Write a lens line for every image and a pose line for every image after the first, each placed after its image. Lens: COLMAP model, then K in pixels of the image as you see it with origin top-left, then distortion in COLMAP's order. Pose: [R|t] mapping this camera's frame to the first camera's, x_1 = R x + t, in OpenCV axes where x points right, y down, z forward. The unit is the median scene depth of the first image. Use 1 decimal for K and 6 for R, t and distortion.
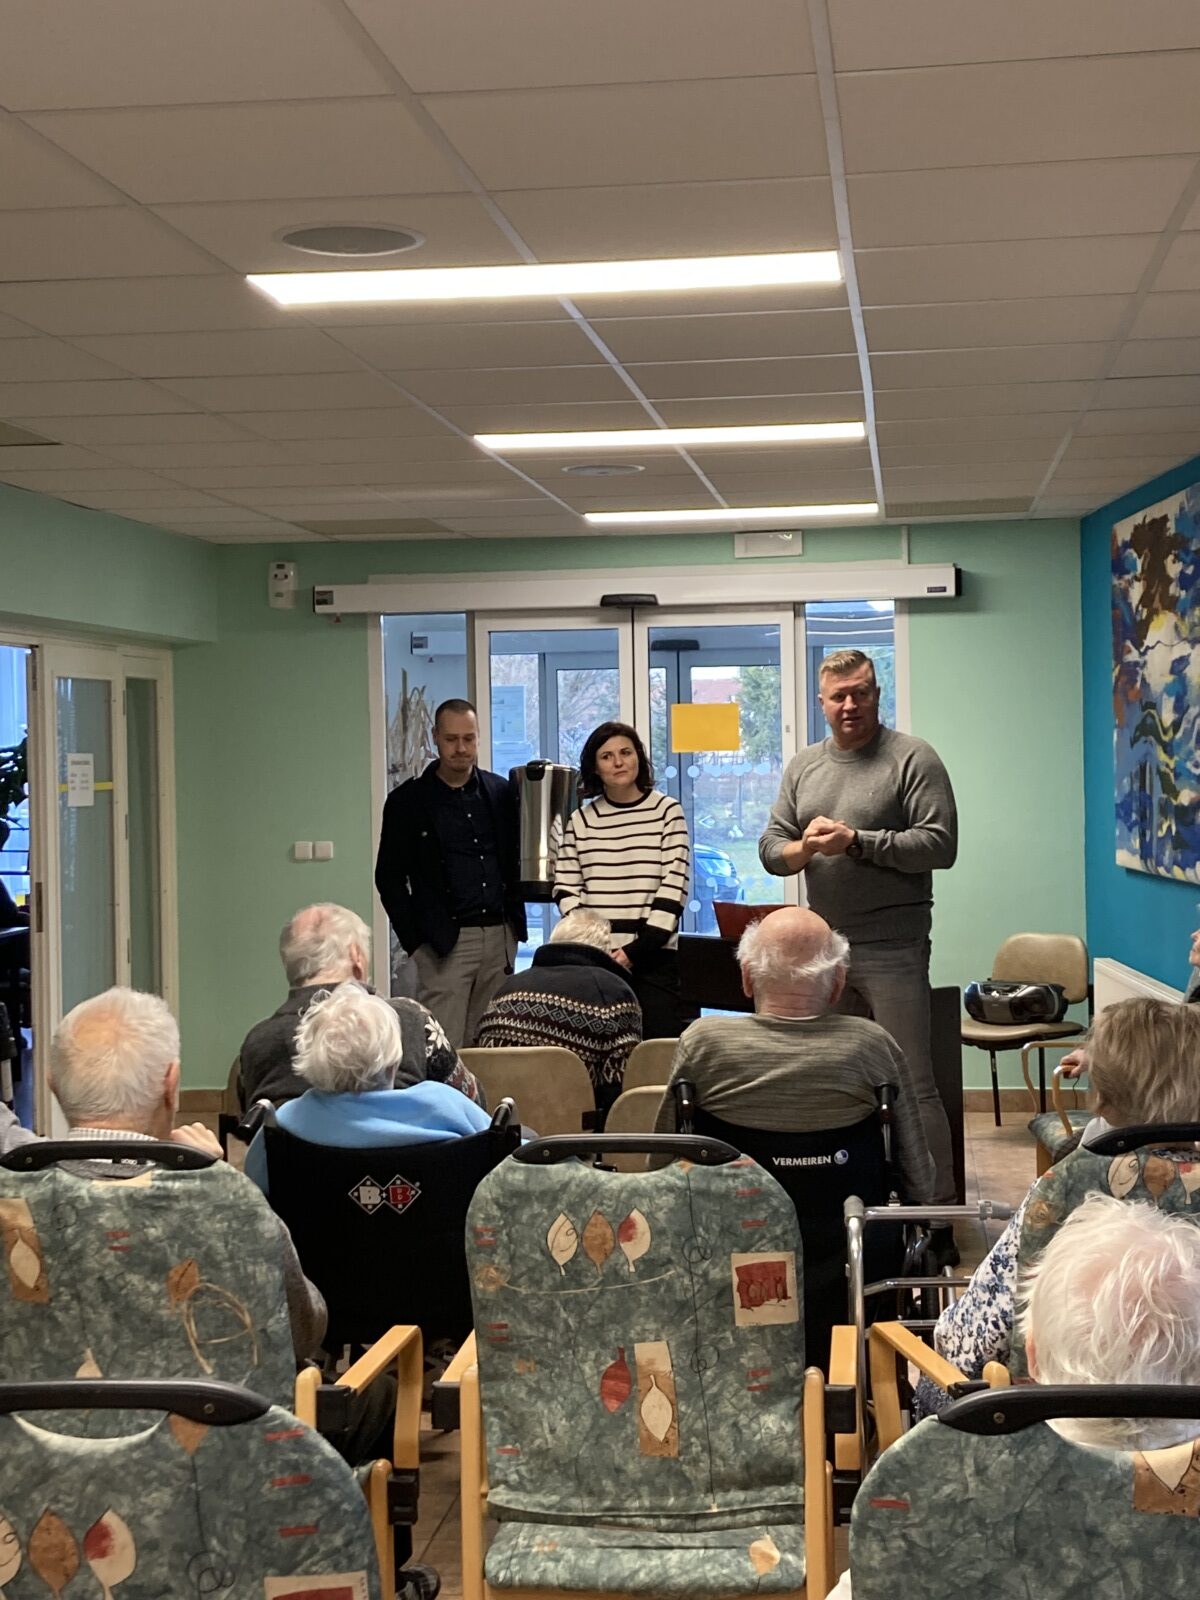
lens RADIAL K [[2391.3, 0, 600.0], [0, 2391.3, 800.0], [0, 0, 1]] dist [0.194987, -1.064265]
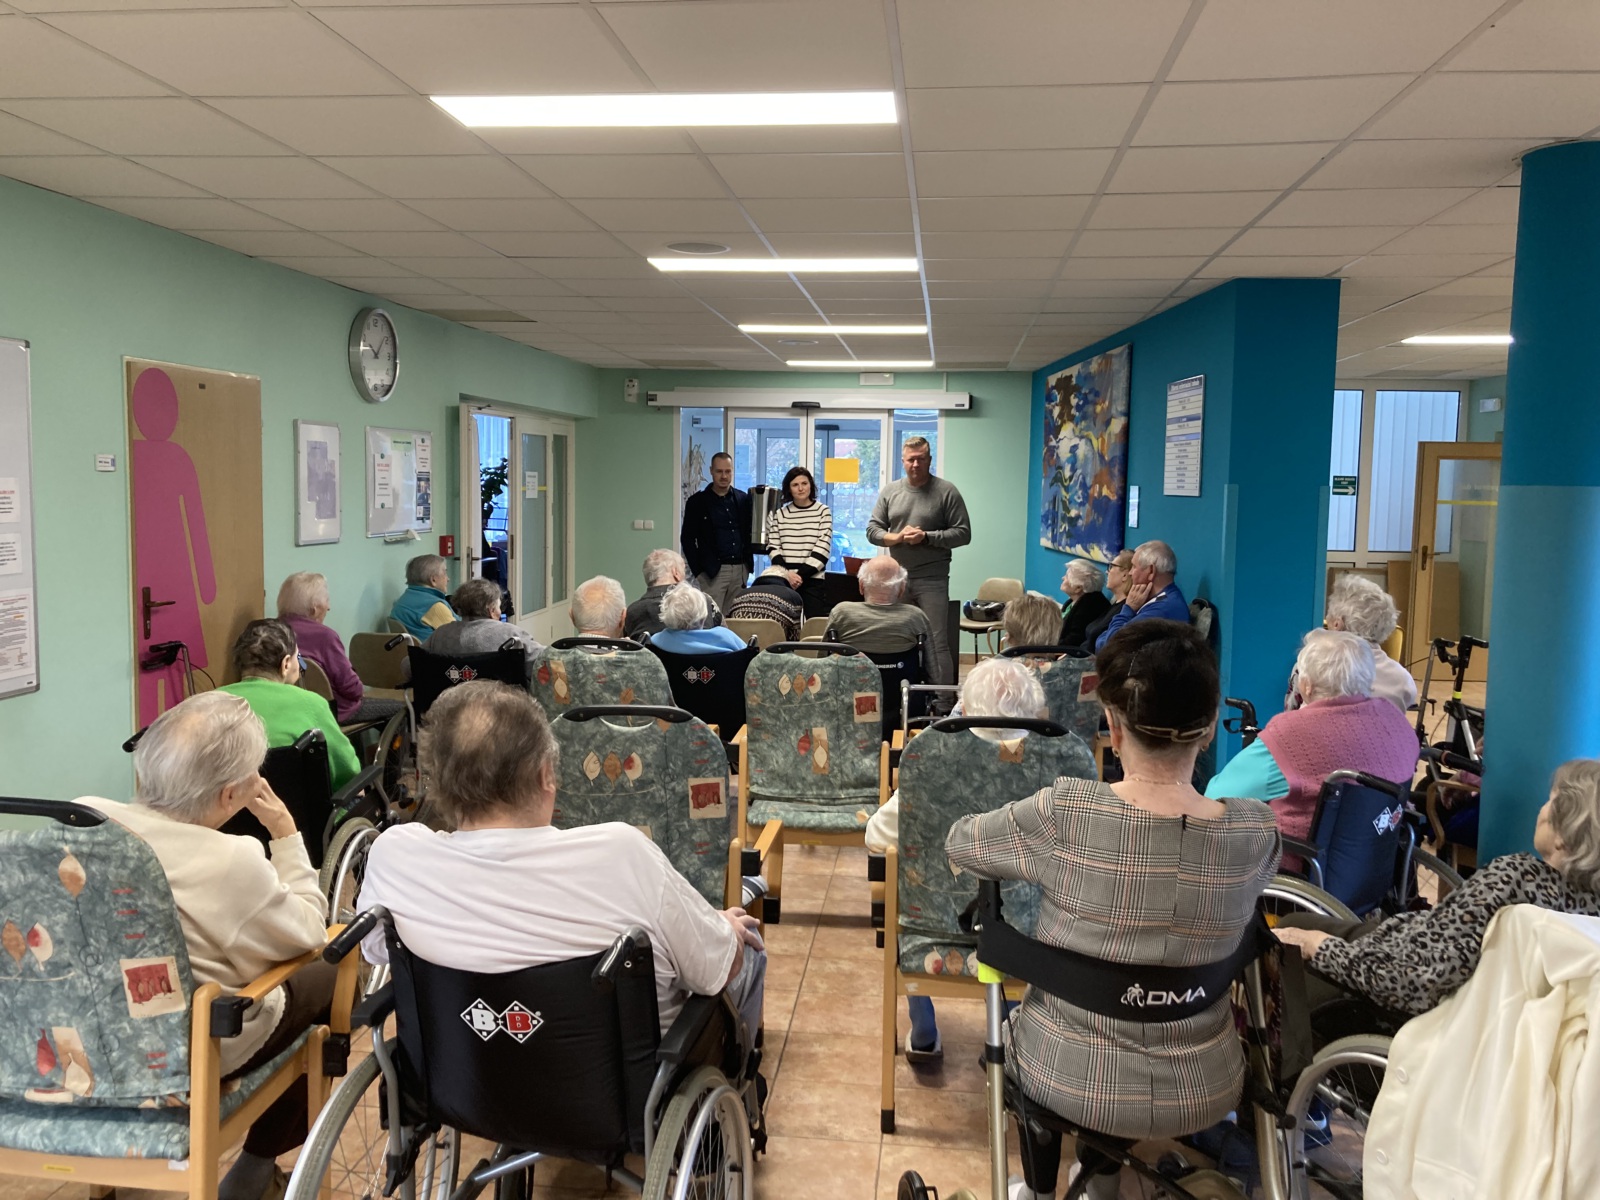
lens RADIAL K [[1303.6, 0, 800.0], [0, 1303.6, 600.0], [0, 0, 1]] dist [0.083402, -0.000371]
pose [[0.999189, 0.034733, 0.020381, -0.020584], [-0.036114, 0.996761, 0.071850, 0.001700], [-0.017819, -0.072528, 0.997207, -0.211454]]
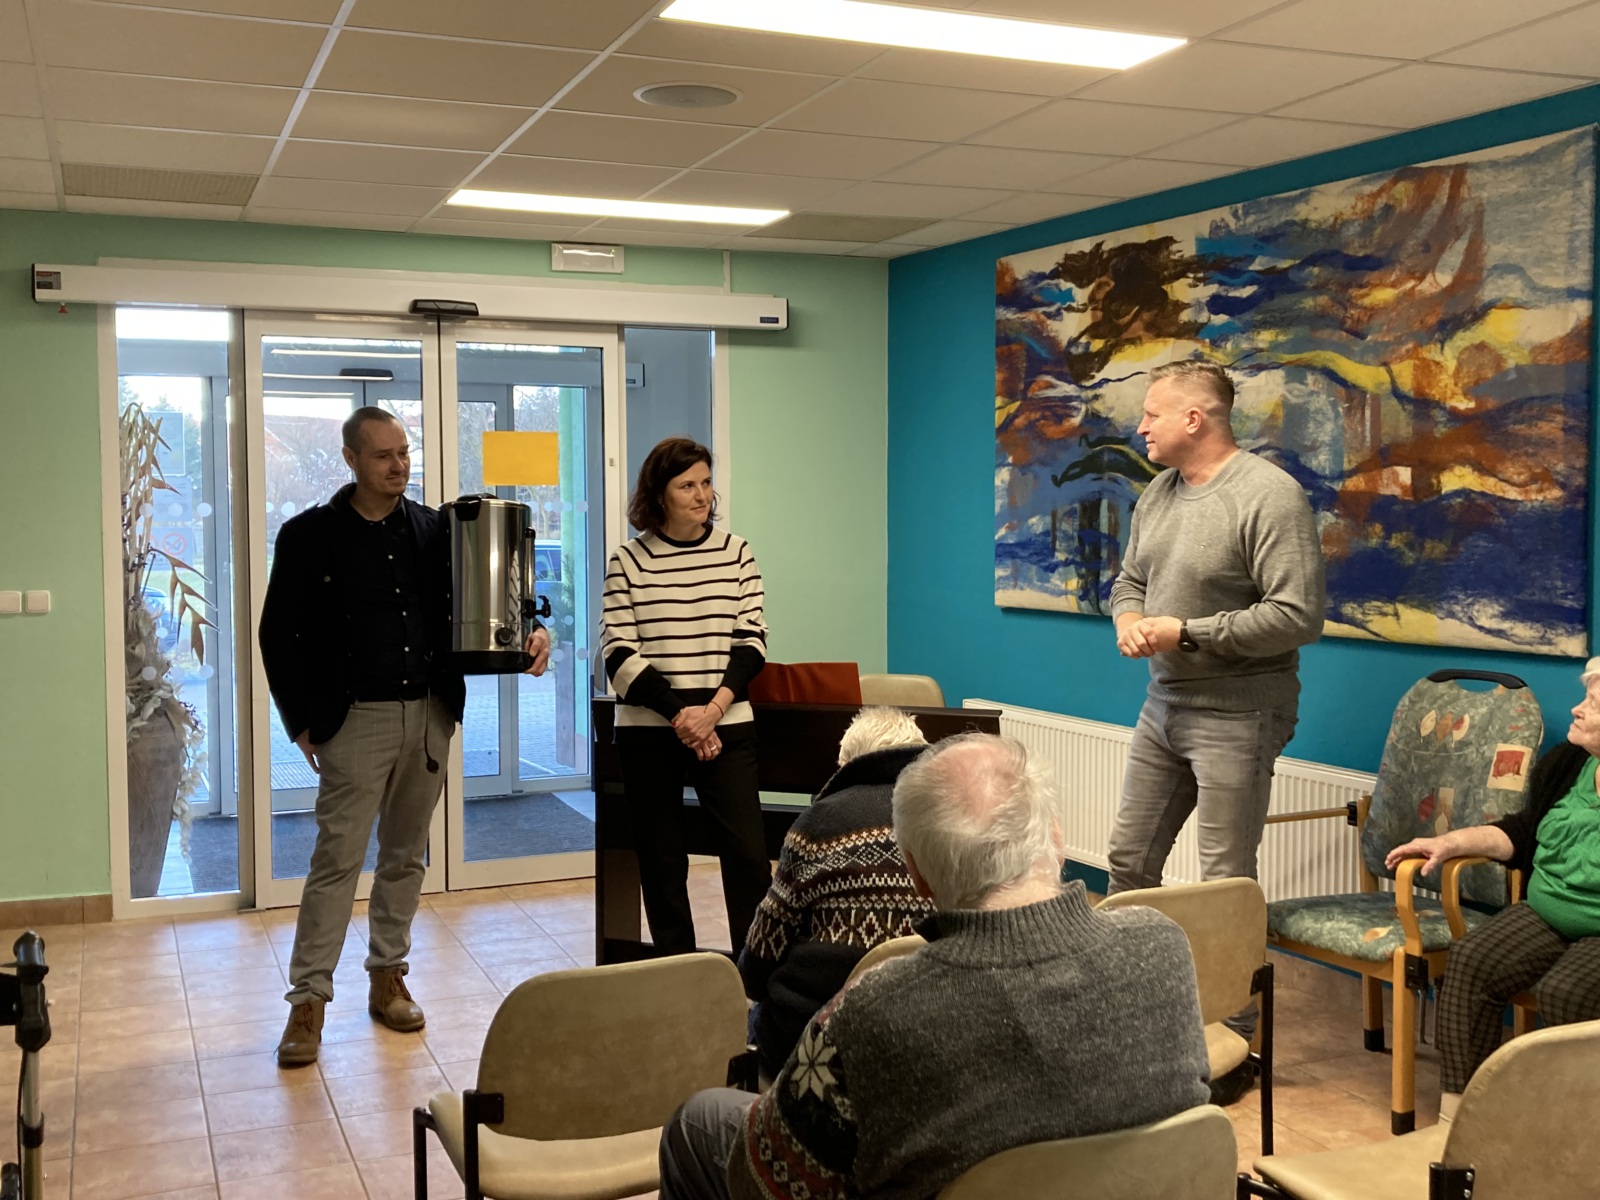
lens RADIAL K [[1664.6, 0, 800.0], [0, 1664.6, 600.0], [0, 0, 1]] dist [0.119510, -0.416095]
pose [[0.865197, -0.015407, 0.501195, -0.396849], [-0.001147, 0.999464, 0.032704, 0.004774], [-0.501431, -0.028870, 0.864716, 0.893632]]
